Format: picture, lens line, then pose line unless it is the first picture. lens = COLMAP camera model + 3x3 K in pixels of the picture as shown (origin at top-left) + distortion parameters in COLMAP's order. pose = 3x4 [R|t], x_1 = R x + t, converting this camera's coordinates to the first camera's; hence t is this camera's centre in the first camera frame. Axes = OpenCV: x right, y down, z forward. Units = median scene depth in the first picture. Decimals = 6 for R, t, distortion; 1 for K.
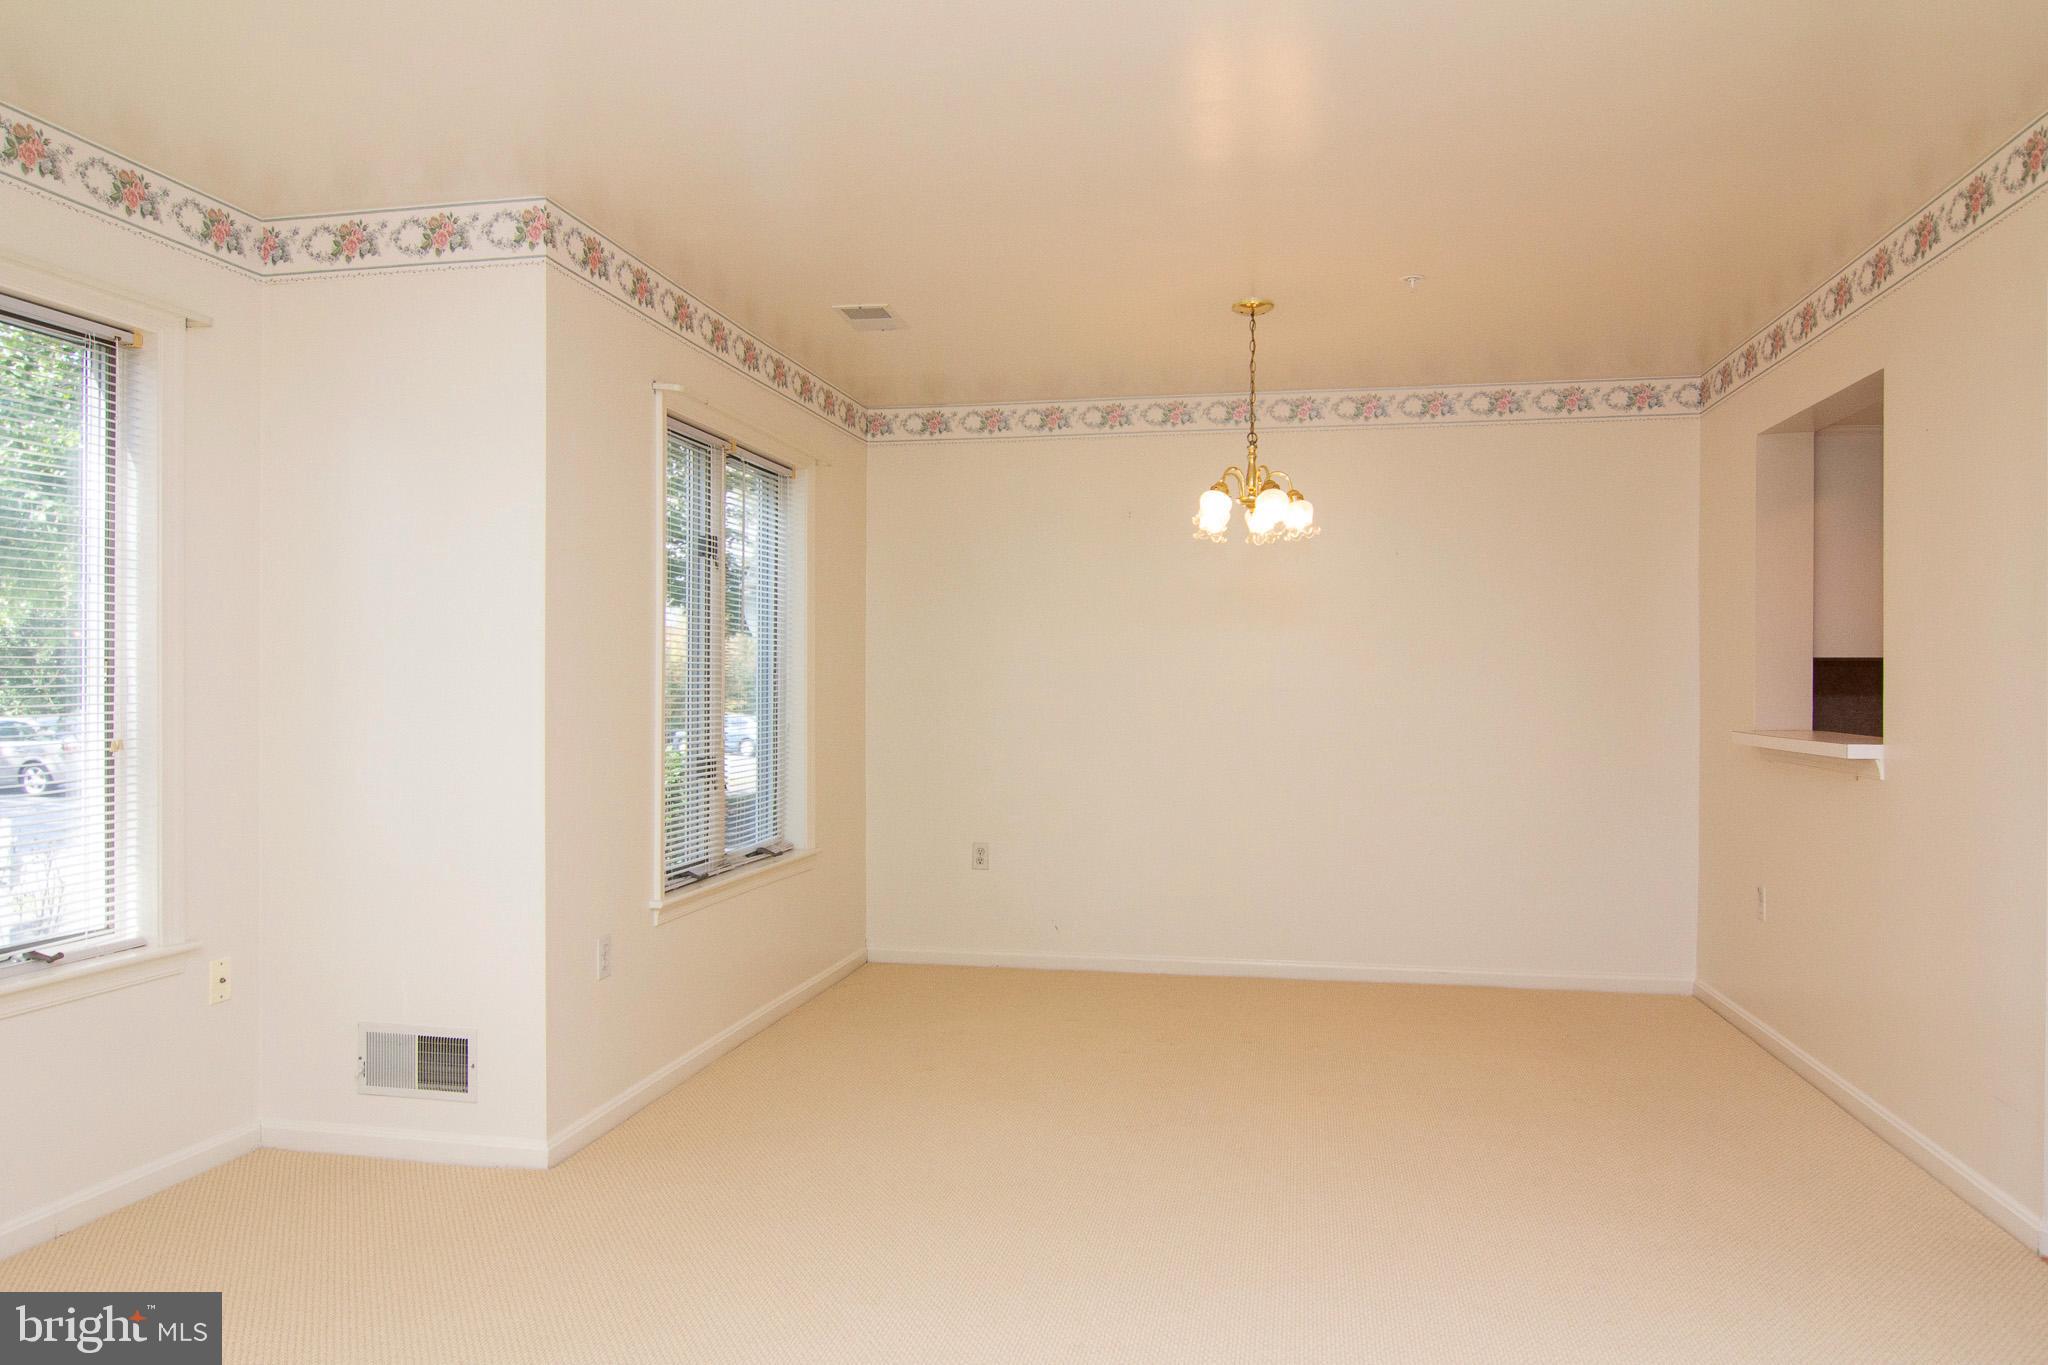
lens RADIAL K [[1296.4, 0, 1024.4], [0, 1296.4, 694.2], [0, 0, 1]] dist [-0.002038, 0.005367]
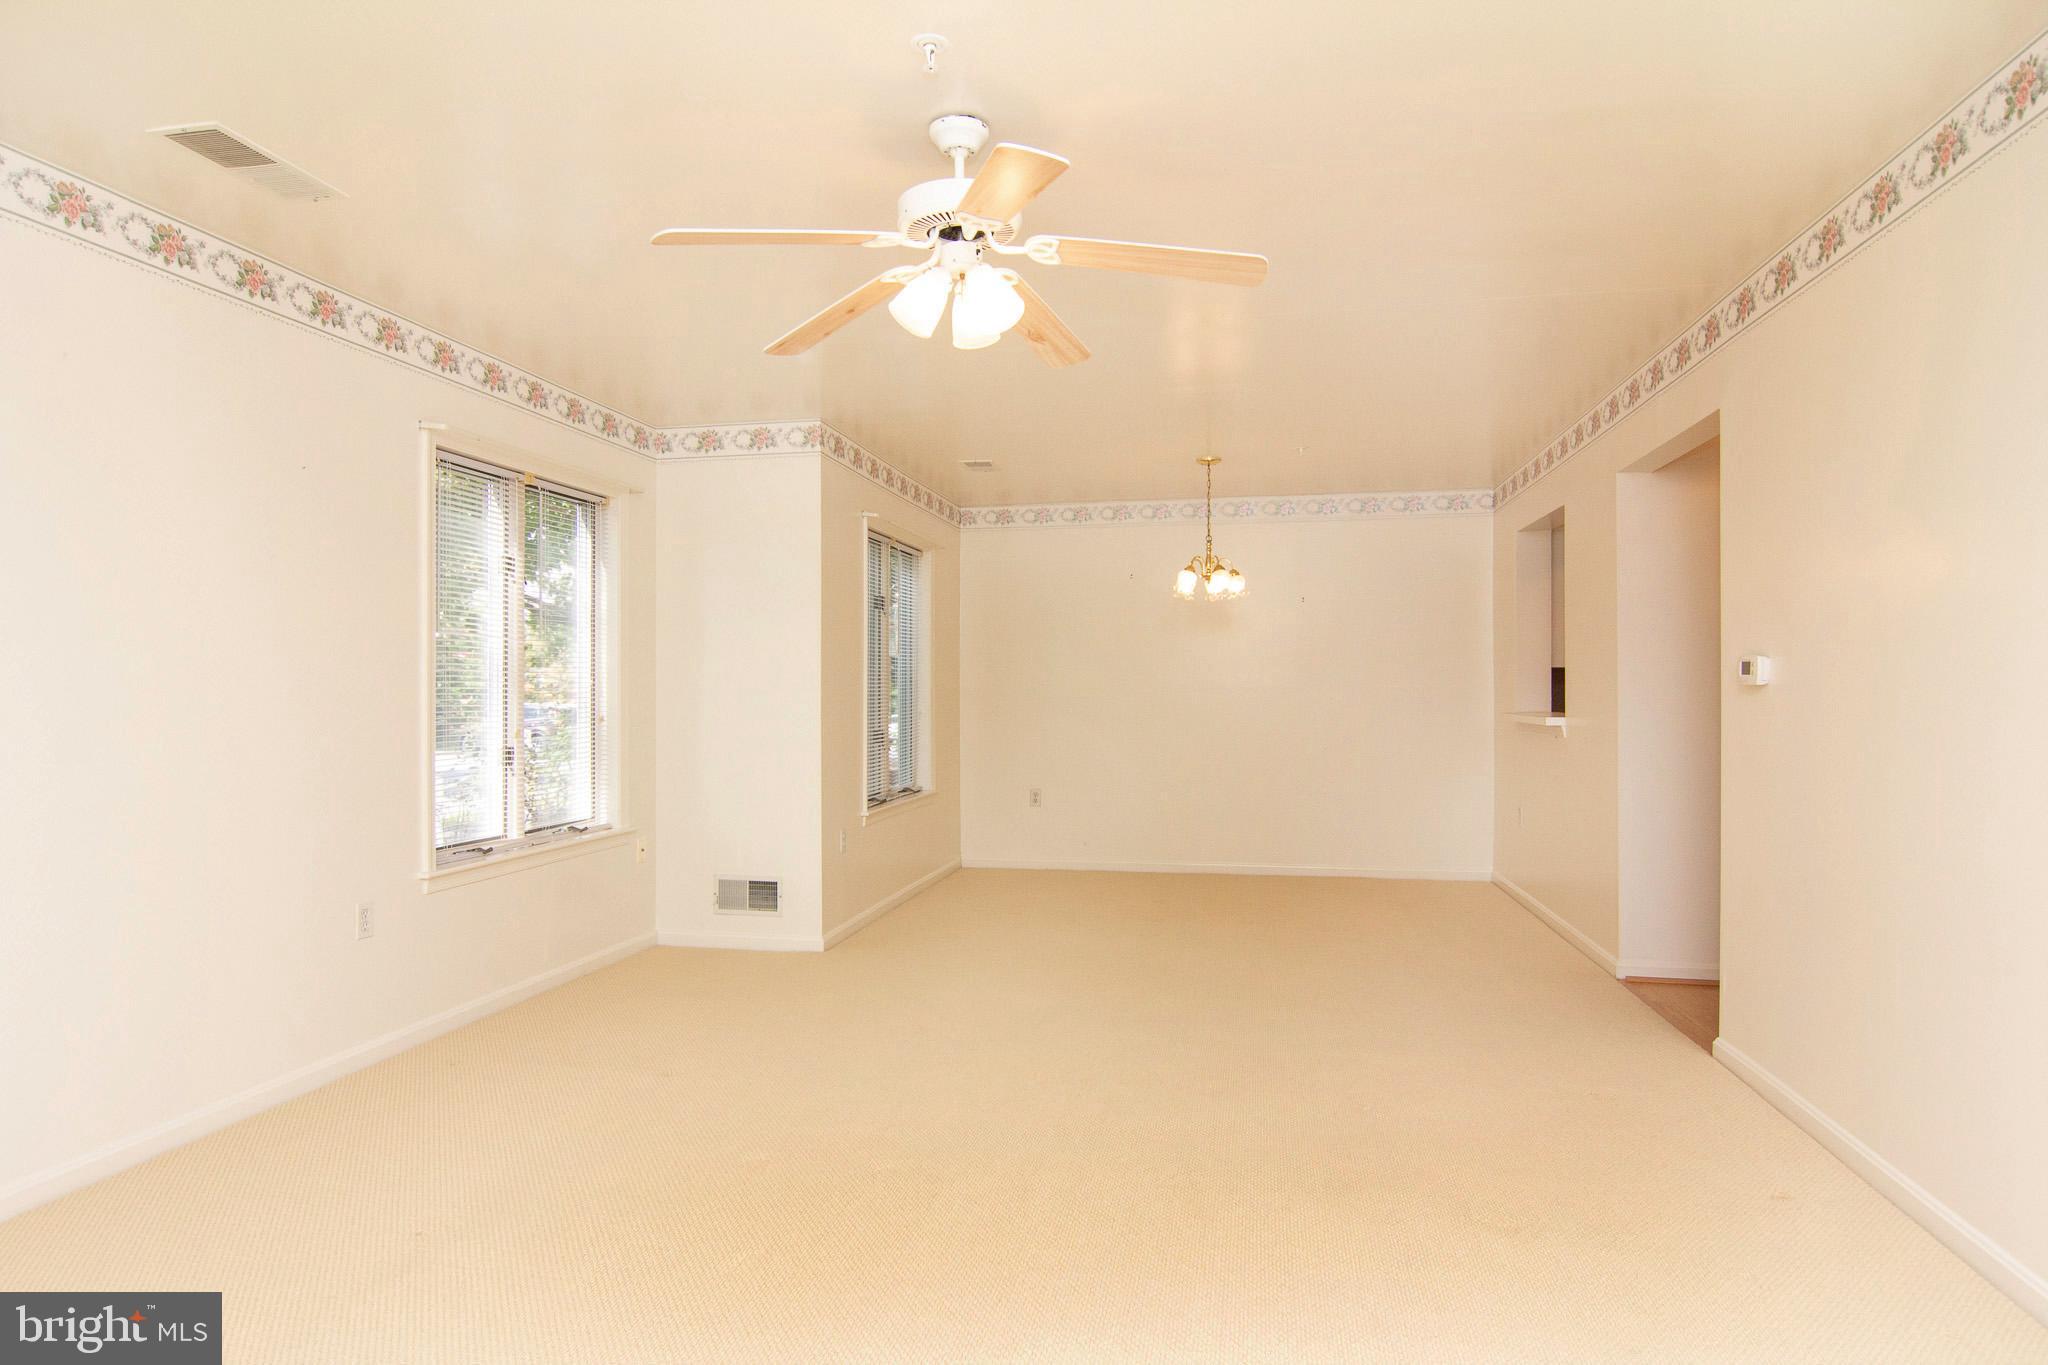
lens RADIAL K [[1241.2, 0, 979.0], [0, 1241.2, 696.5], [0, 0, 1]] dist [-0.008452, -0.007629]
pose [[0.999923, -0.005459, -0.011156, -0.103559], [0.005393, 0.999968, -0.005938, 0.015299], [0.011188, 0.005877, 0.999920, -0.600491]]
